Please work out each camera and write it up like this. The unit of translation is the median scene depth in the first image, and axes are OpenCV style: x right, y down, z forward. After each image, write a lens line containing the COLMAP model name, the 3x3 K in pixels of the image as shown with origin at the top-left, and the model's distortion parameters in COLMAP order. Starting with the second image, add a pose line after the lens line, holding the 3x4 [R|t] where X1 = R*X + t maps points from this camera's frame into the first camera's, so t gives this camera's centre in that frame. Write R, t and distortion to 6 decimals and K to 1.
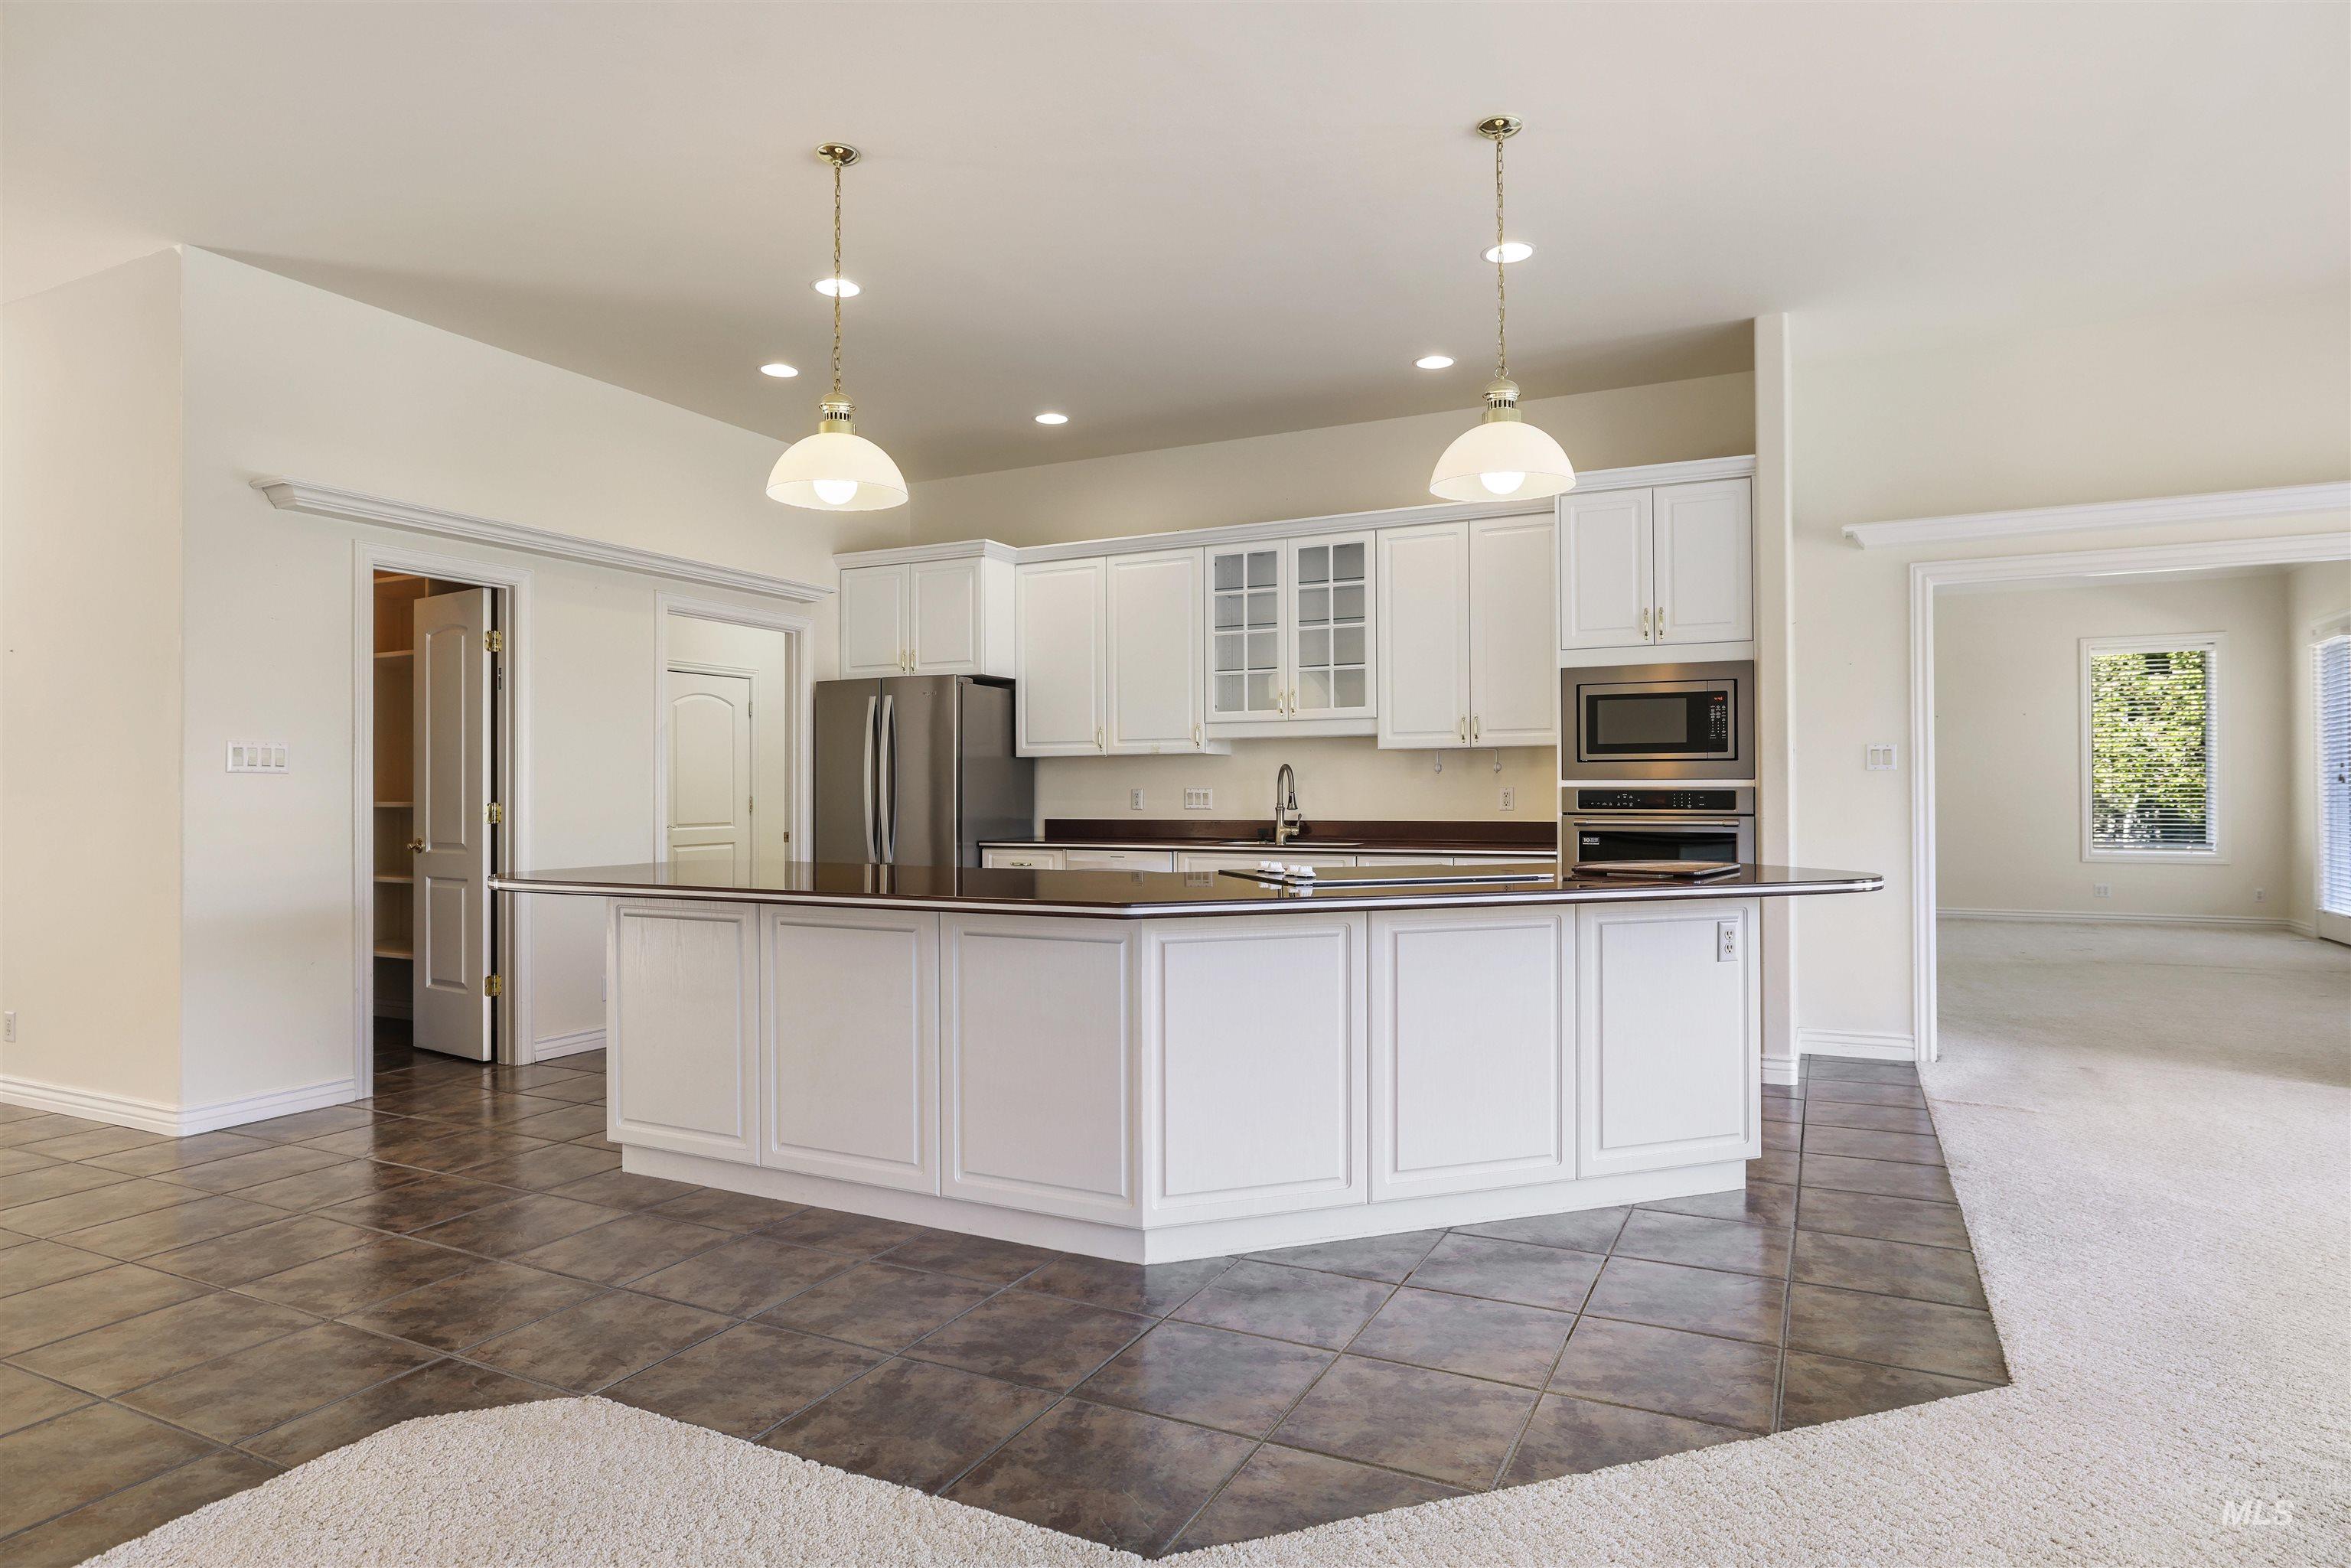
lens RADIAL K [[1331.7, 0, 1182.4], [0, 1331.7, 778.2], [0, 0, 1]] dist [-0.003629, 0.012711]
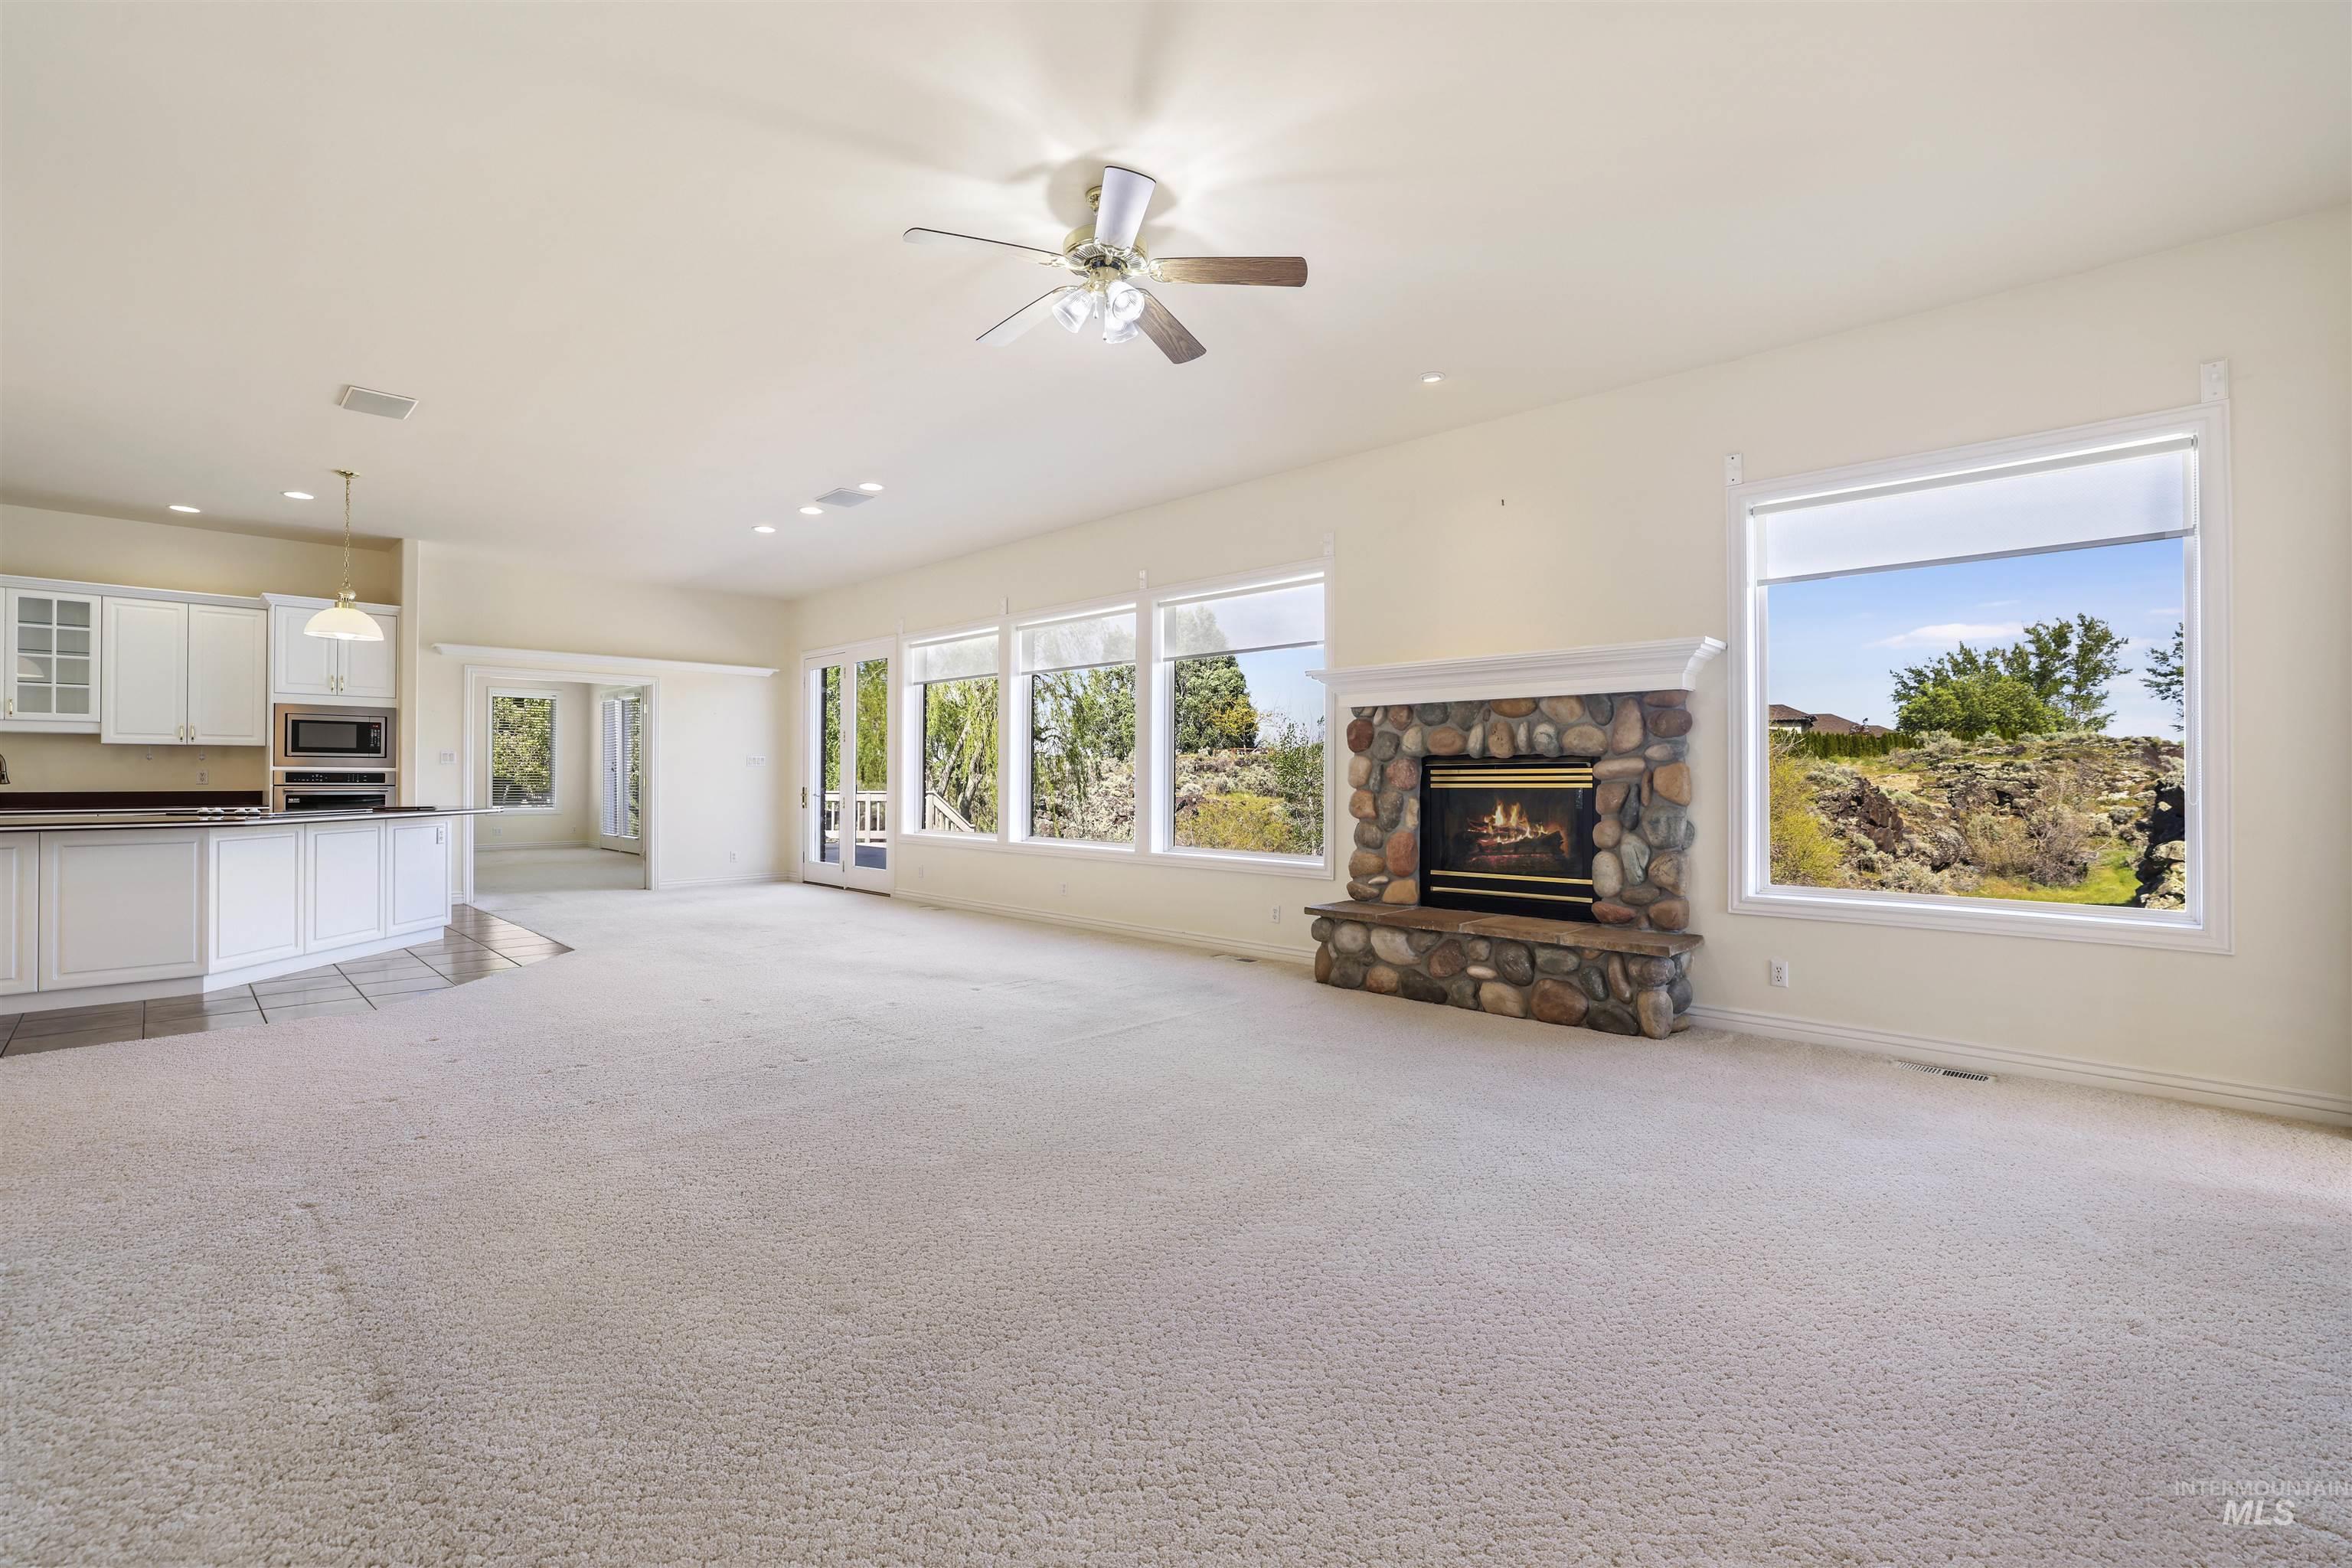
lens RADIAL K [[1039.8, 0, 1185.0], [0, 1039.8, 767.5], [0, 0, 1]] dist [-0.041186, 0.015738]
pose [[0.312599, 0.013988, 0.949782, -0.547701], [-0.016657, 0.999819, -0.009243, -0.004210], [-0.949739, -0.012931, 0.312776, -0.508797]]
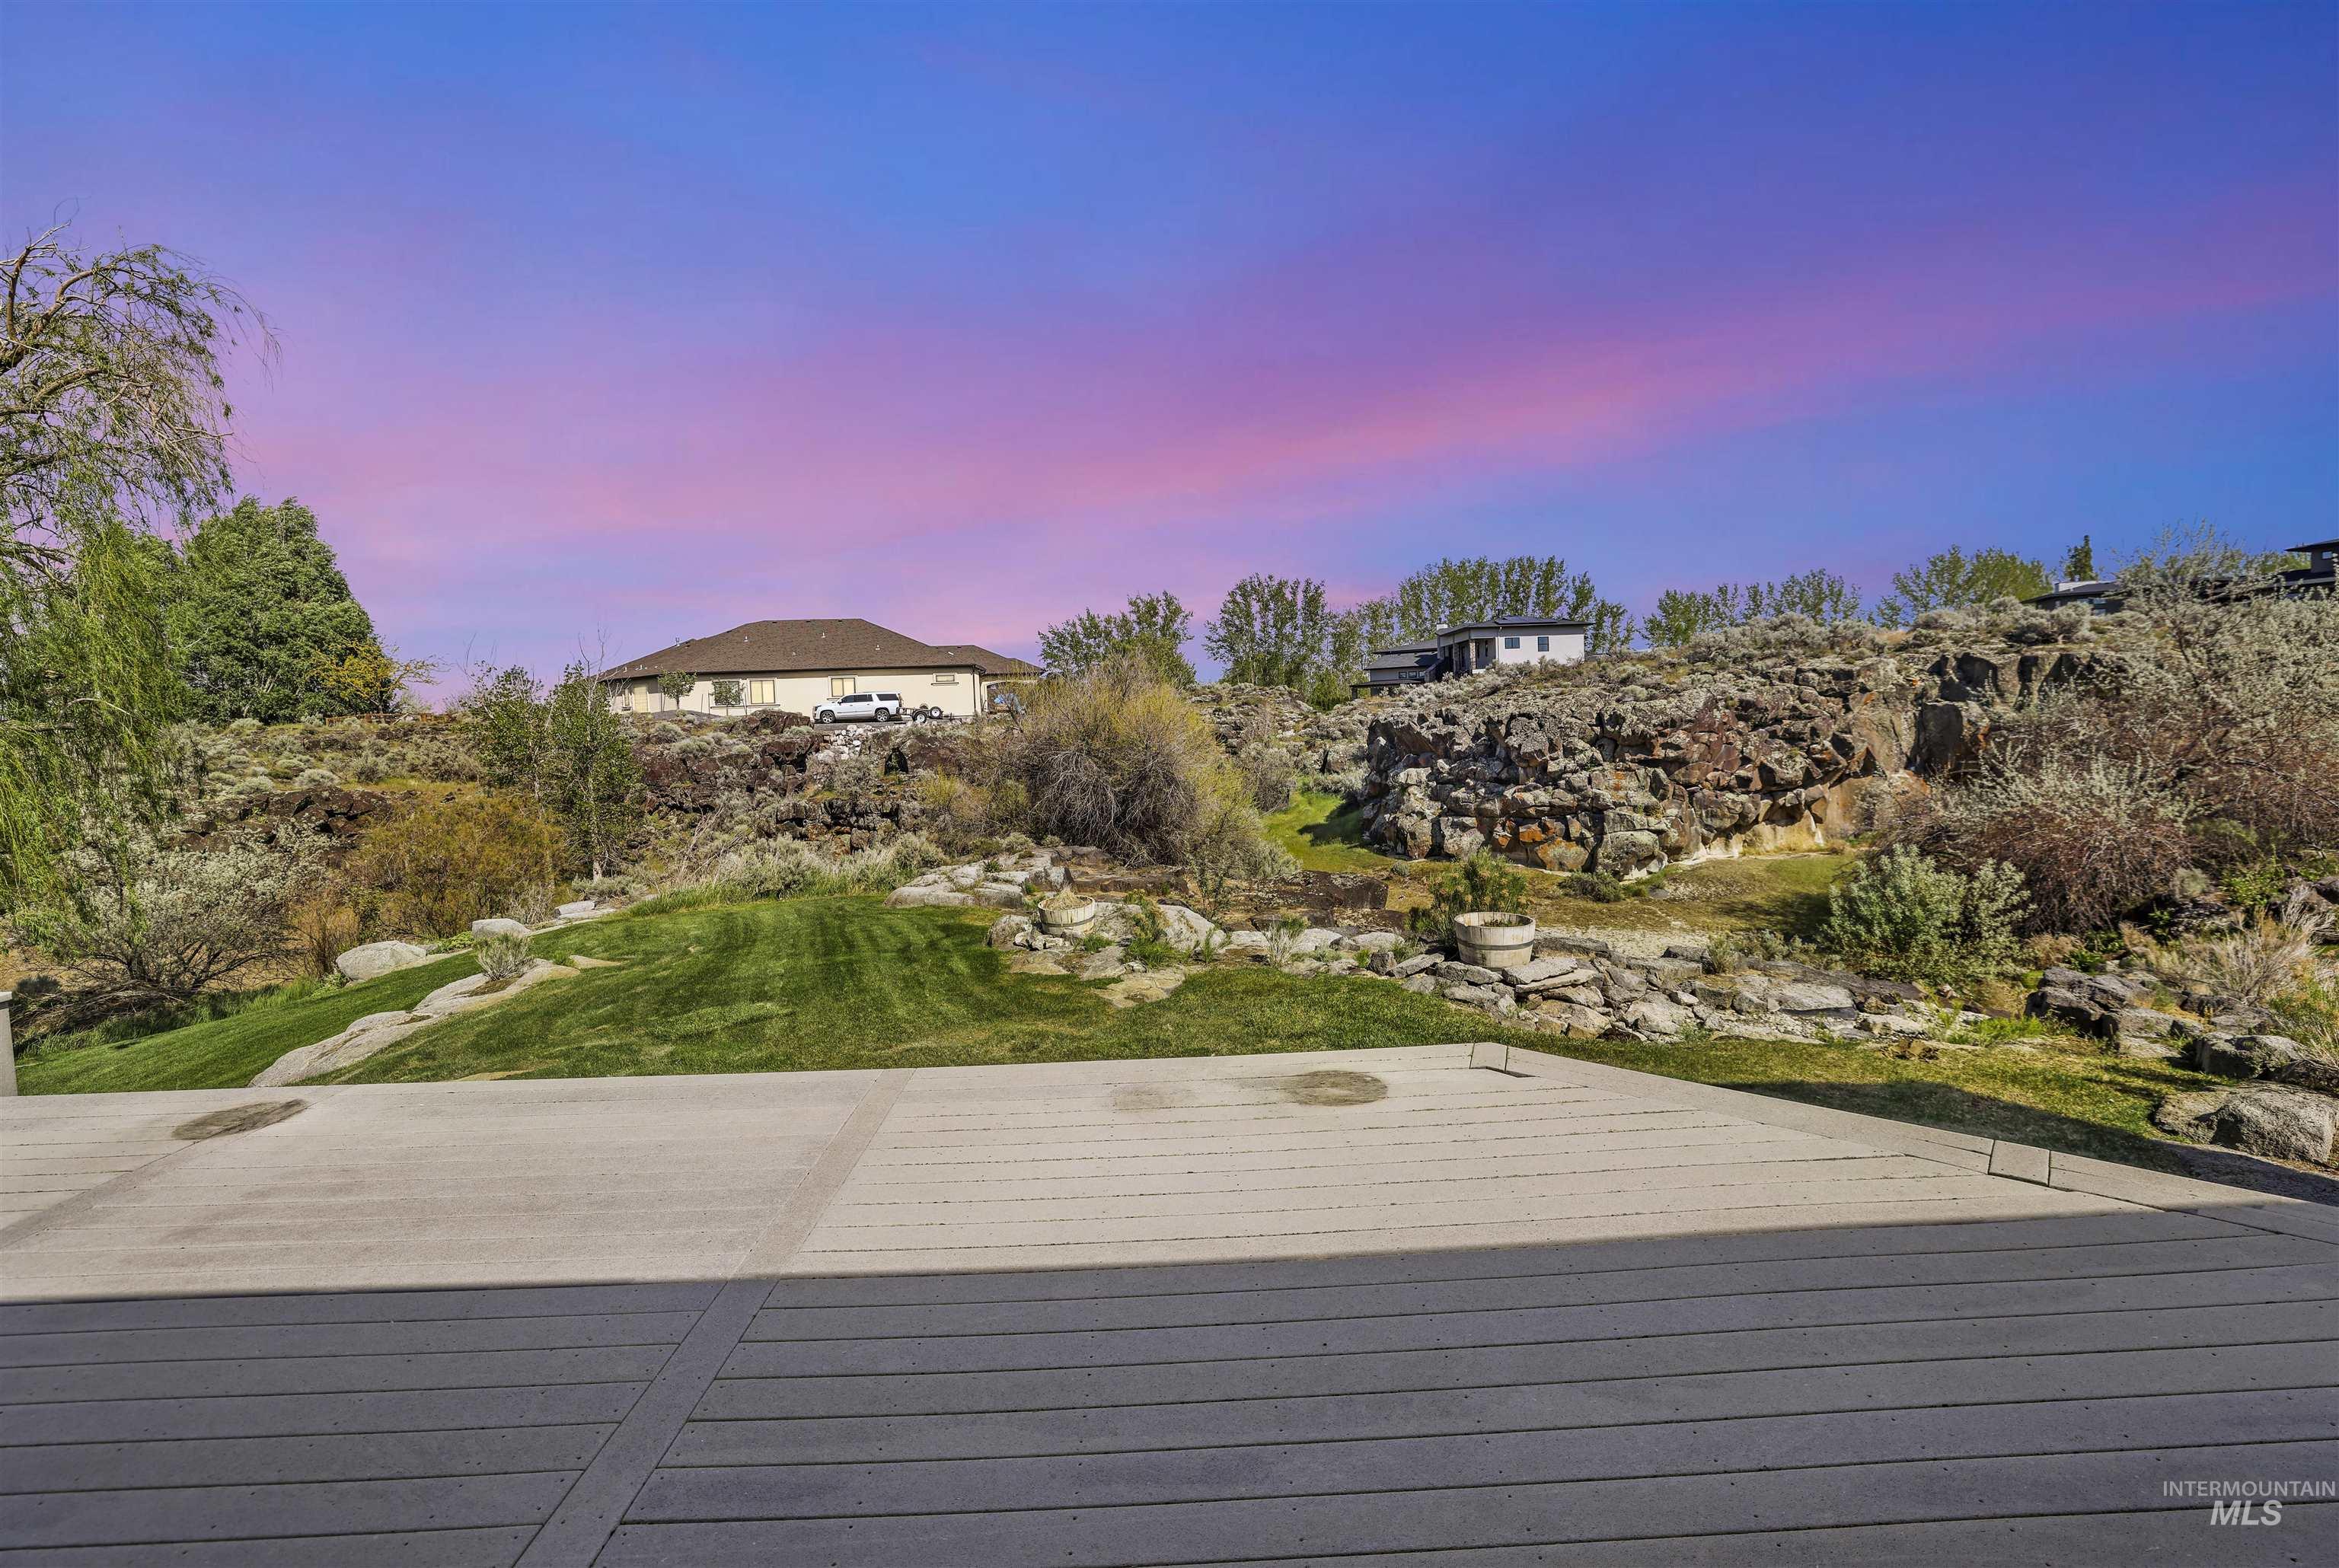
lens RADIAL K [[1018.6, 0, 1173.2], [0, 1018.6, 760.3], [0, 0, 1]] dist [-0.041967, 0.000131]
pose [[-0.455562, -0.014737, 0.890082, 0.965122], [0.026174, 0.999209, 0.029940, -0.041663], [-0.889819, 0.036937, -0.454816, 0.496396]]
